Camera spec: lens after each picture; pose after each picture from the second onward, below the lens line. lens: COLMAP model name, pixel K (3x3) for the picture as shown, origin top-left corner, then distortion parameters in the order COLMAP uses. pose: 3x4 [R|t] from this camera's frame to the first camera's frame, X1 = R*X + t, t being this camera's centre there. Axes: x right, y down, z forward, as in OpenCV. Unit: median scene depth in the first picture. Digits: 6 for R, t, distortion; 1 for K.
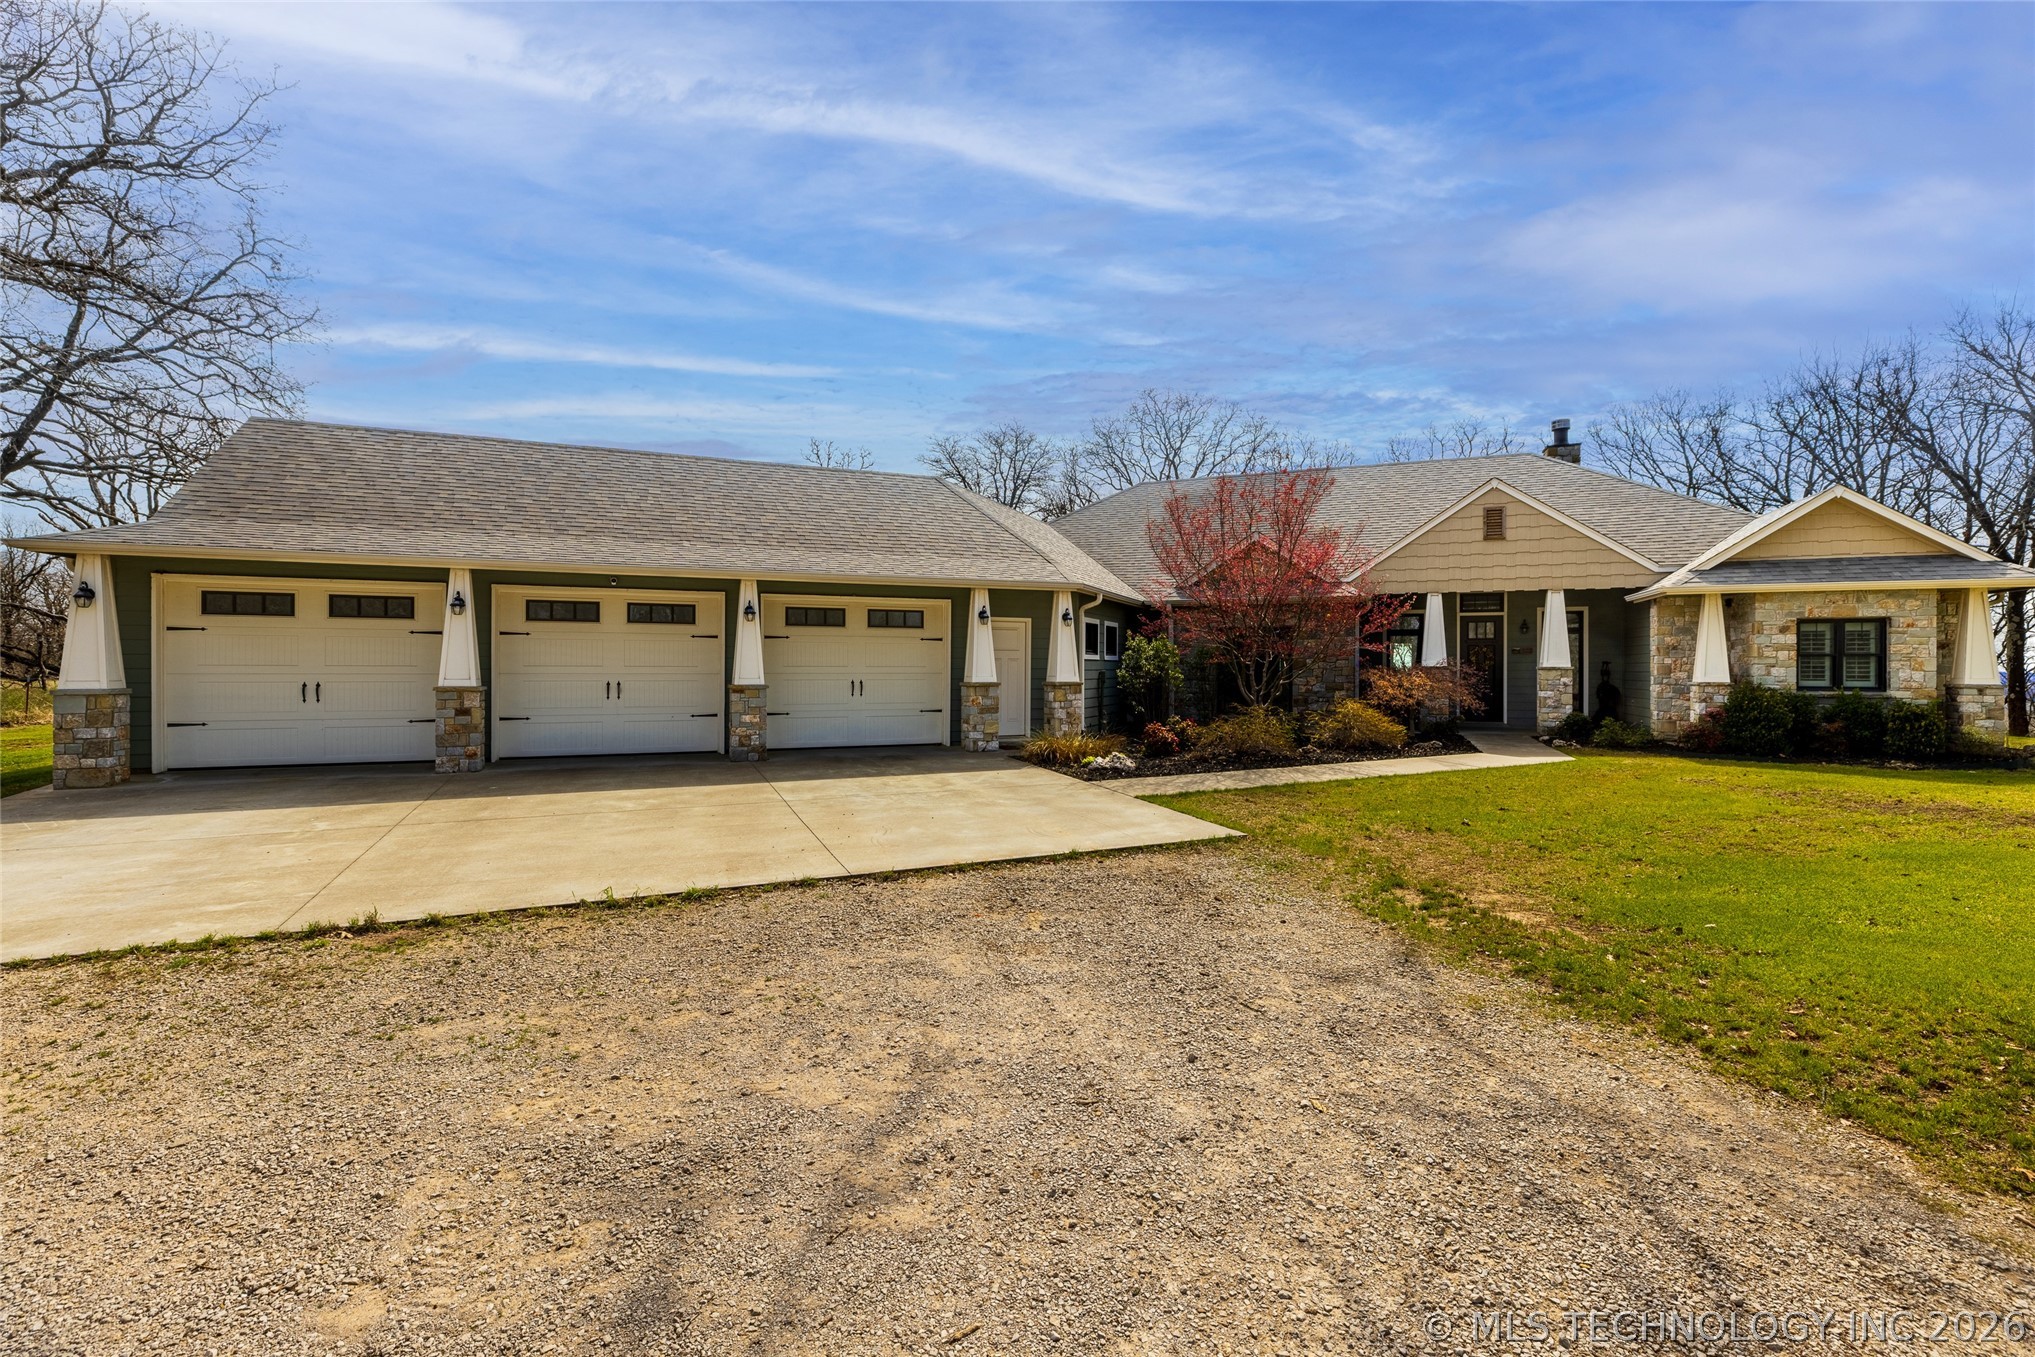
lens RADIAL K [[923.5, 0, 1016.6], [0, 923.5, 670.2], [0, 0, 1]] dist [0.011762, -0.000402]
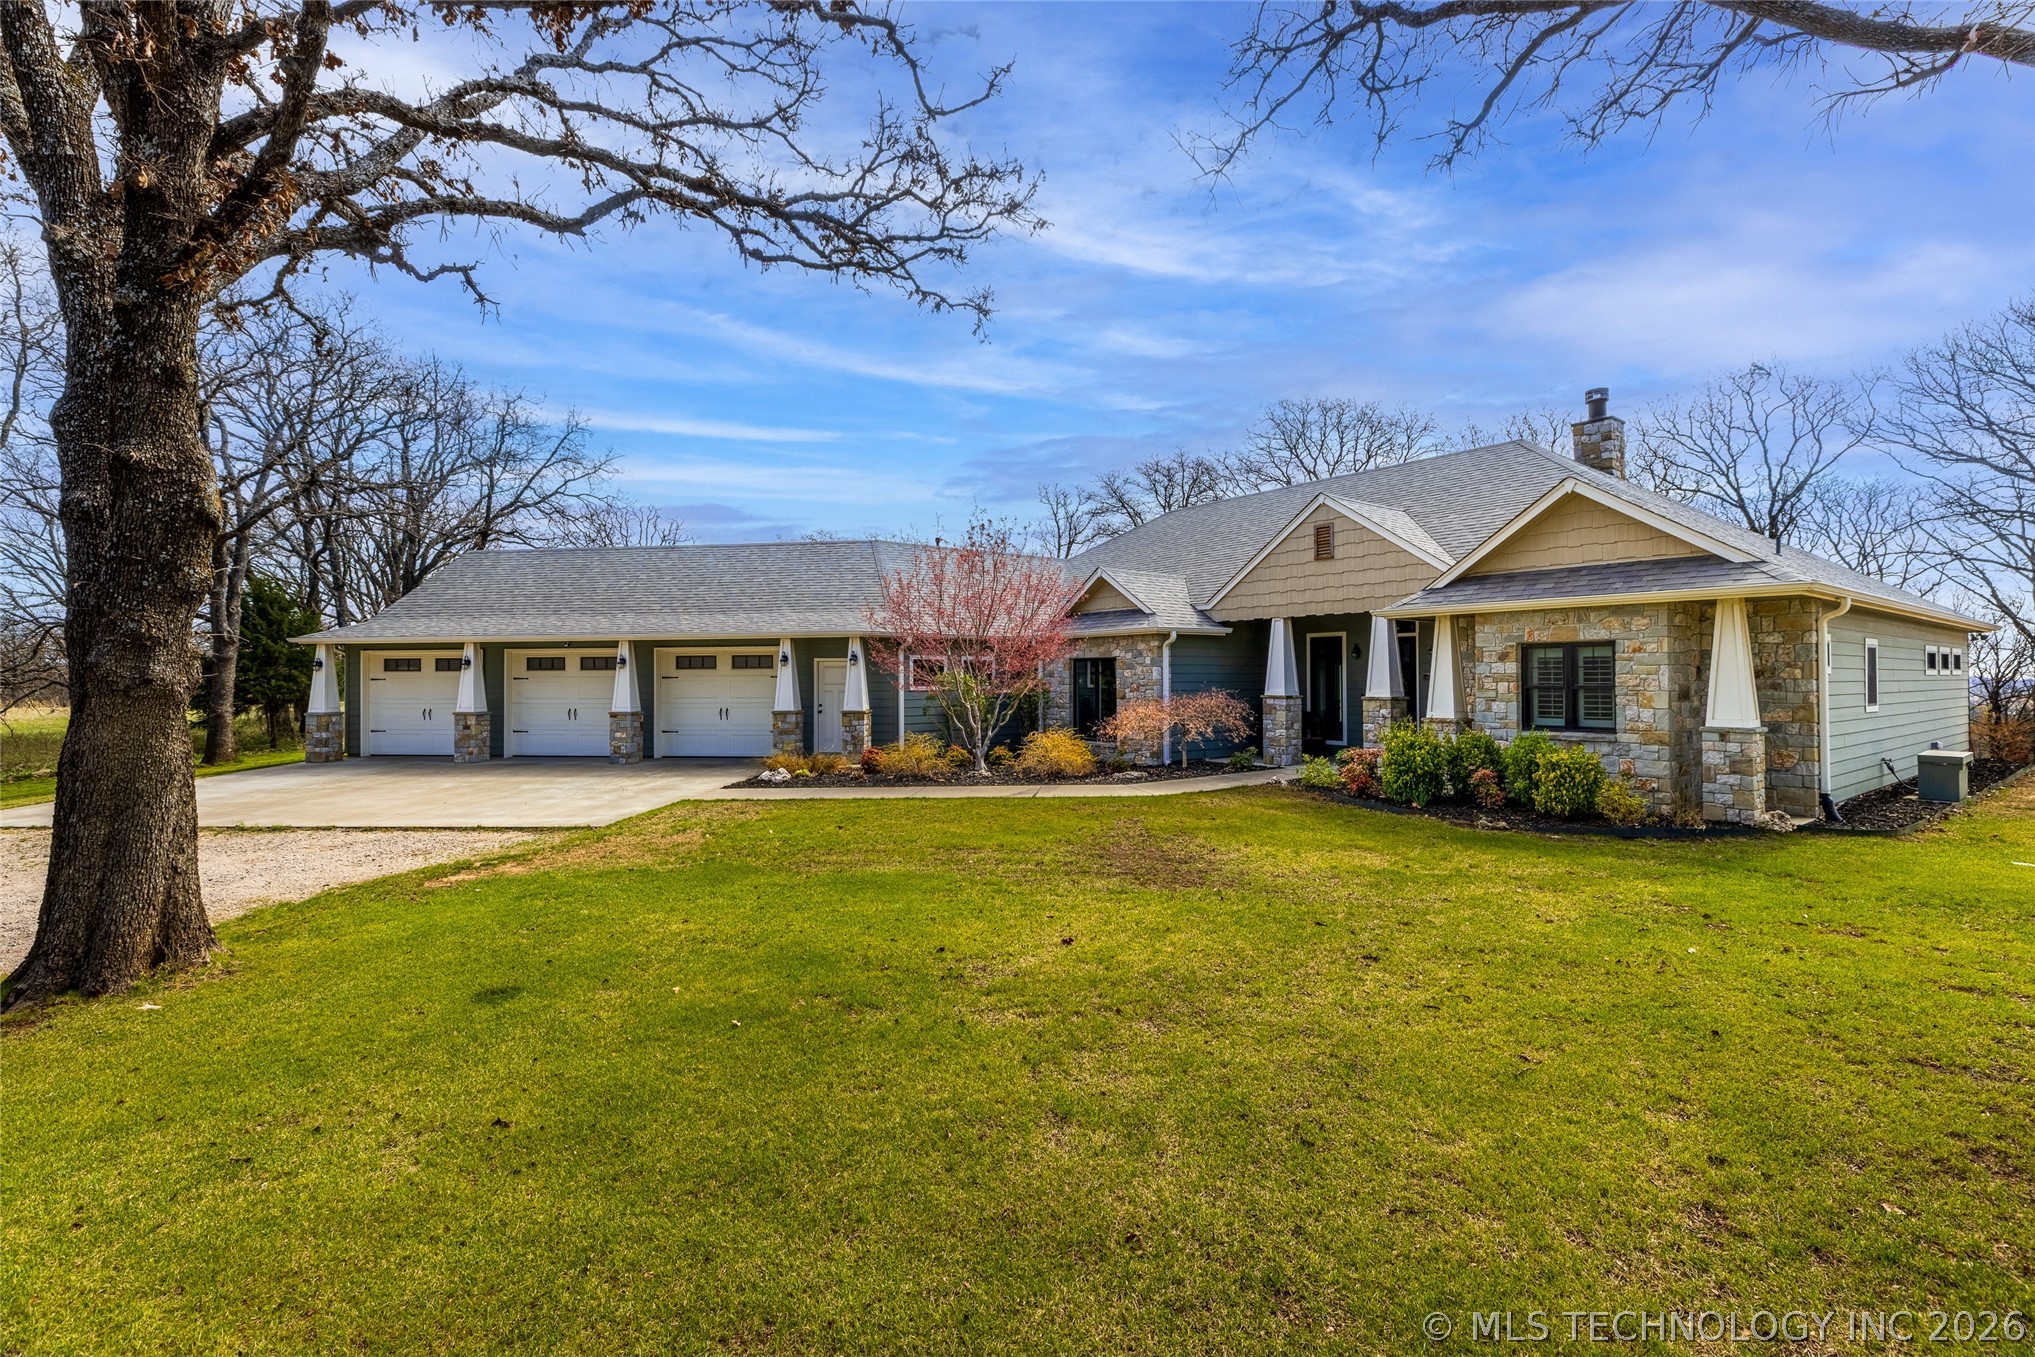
lens RADIAL K [[923.5, 0, 1036.2], [0, 923.5, 675.5], [0, 0, 1]] dist [0.011762, -0.000402]
pose [[0.856918, -0.009080, -0.515373, 0.892200], [0.006510, 0.999956, -0.006793, -0.023774], [0.515412, 0.002466, 0.856939, 0.068816]]
